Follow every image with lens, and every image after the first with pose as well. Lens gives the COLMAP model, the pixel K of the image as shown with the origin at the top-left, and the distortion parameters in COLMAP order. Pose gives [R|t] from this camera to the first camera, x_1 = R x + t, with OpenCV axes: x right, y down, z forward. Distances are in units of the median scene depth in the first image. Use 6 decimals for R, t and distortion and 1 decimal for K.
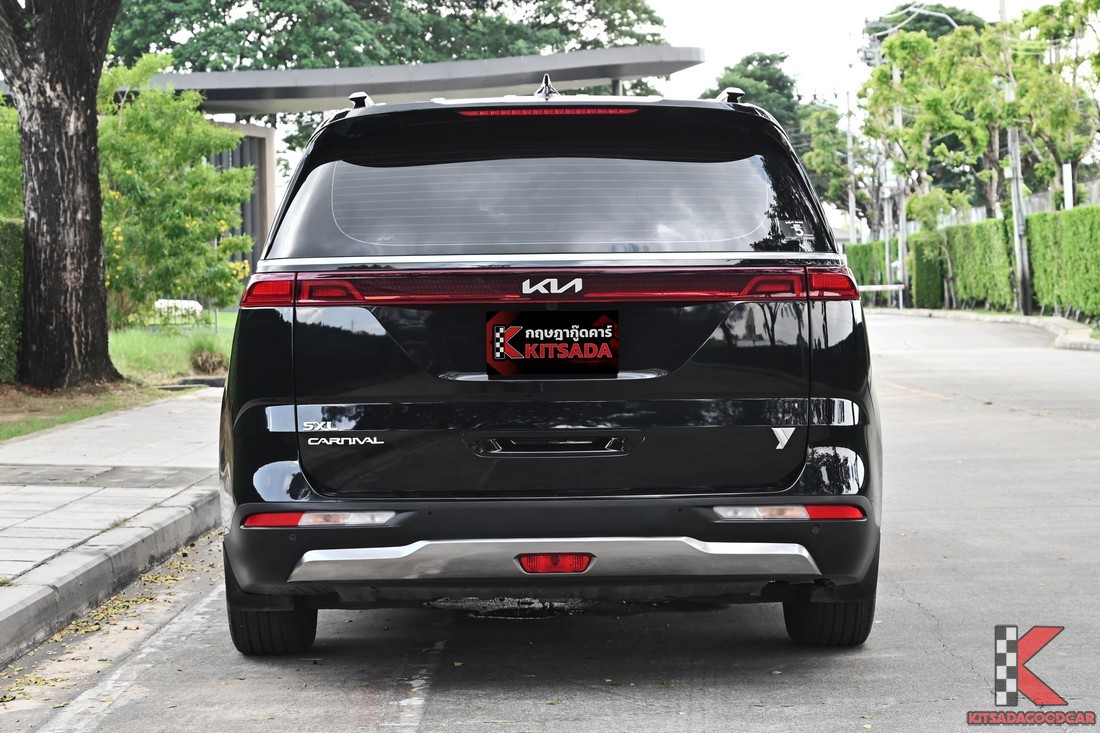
lens RADIAL K [[2363.6, 0, 547.8], [0, 2363.6, 364.9], [0, 0, 1]] dist [0.006685, 0.000000]
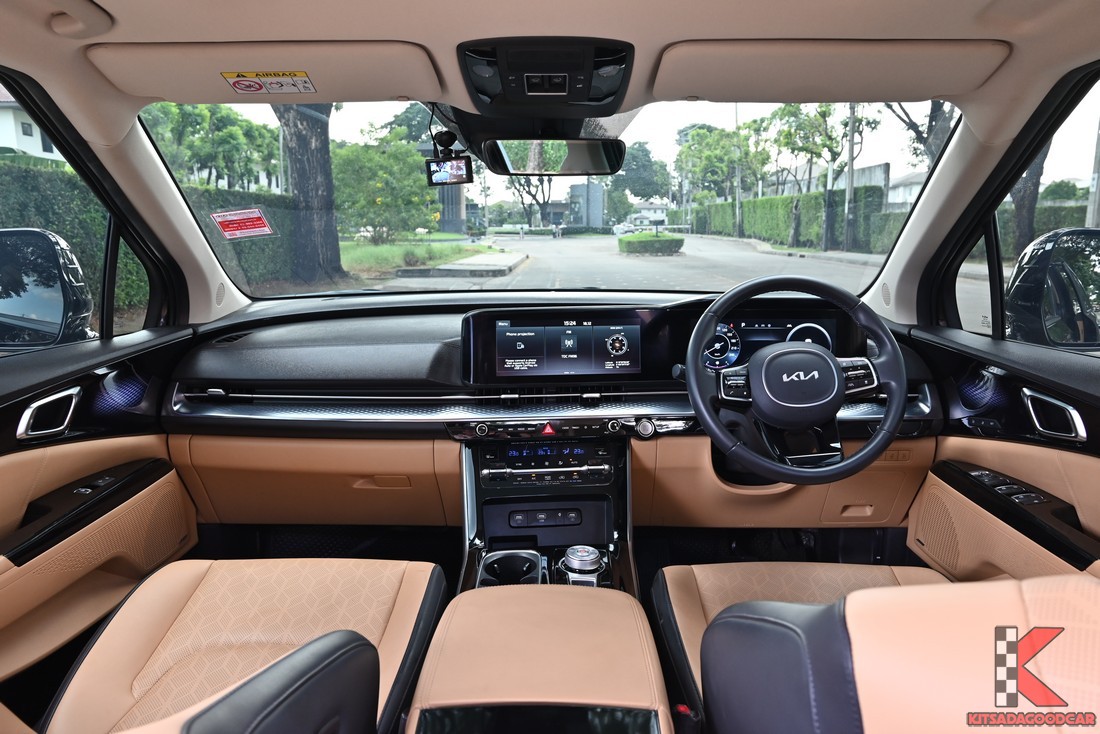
lens RADIAL K [[723.2, 0, 557.2], [0, 723.2, 367.8], [0, 0, 1]] dist [-0.023301, -0.002164]
pose [[0.999871, 0.014362, -0.007164, 0.001315], [-0.012977, 0.986102, 0.165635, -0.009114], [0.009443, -0.165521, 0.986161, 0.166679]]
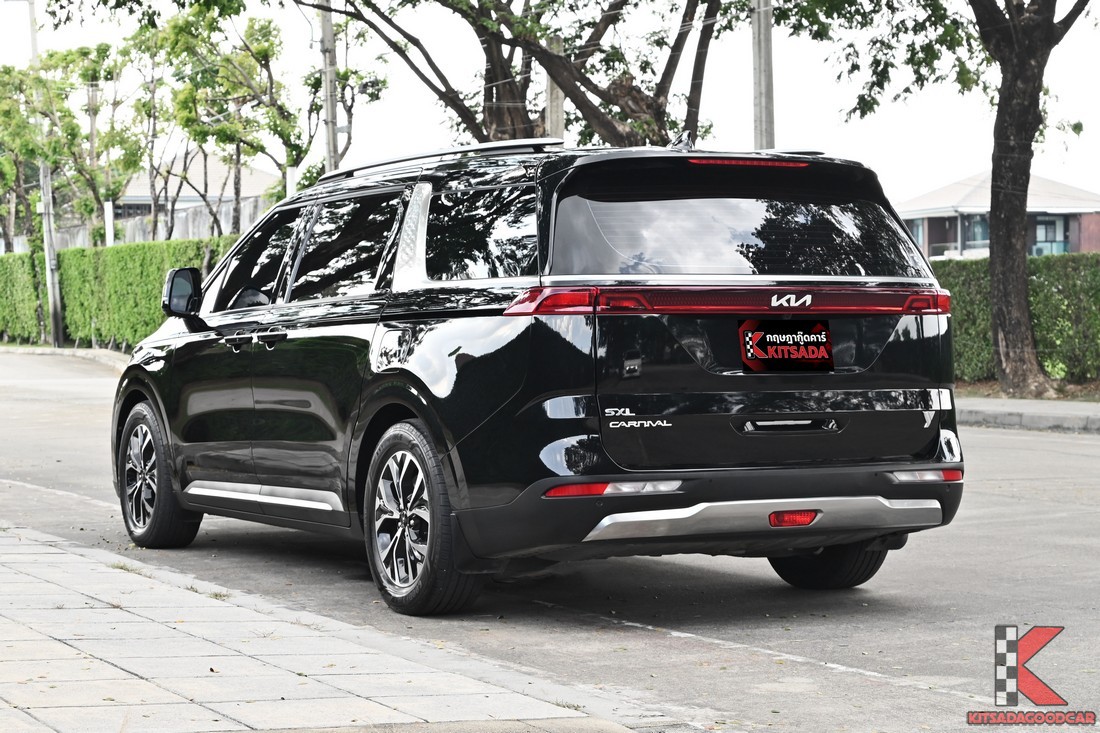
lens RADIAL K [[2363.6, 0, 550.1], [0, 2363.6, 367.4], [0, 0, 1]] dist [0.006685, 0.000000]
pose [[0.889426, 0.002207, 0.457074, -0.080708], [0.004330, 0.999903, -0.013253, 0.002188], [-0.457059, 0.013766, 0.889330, -0.008436]]
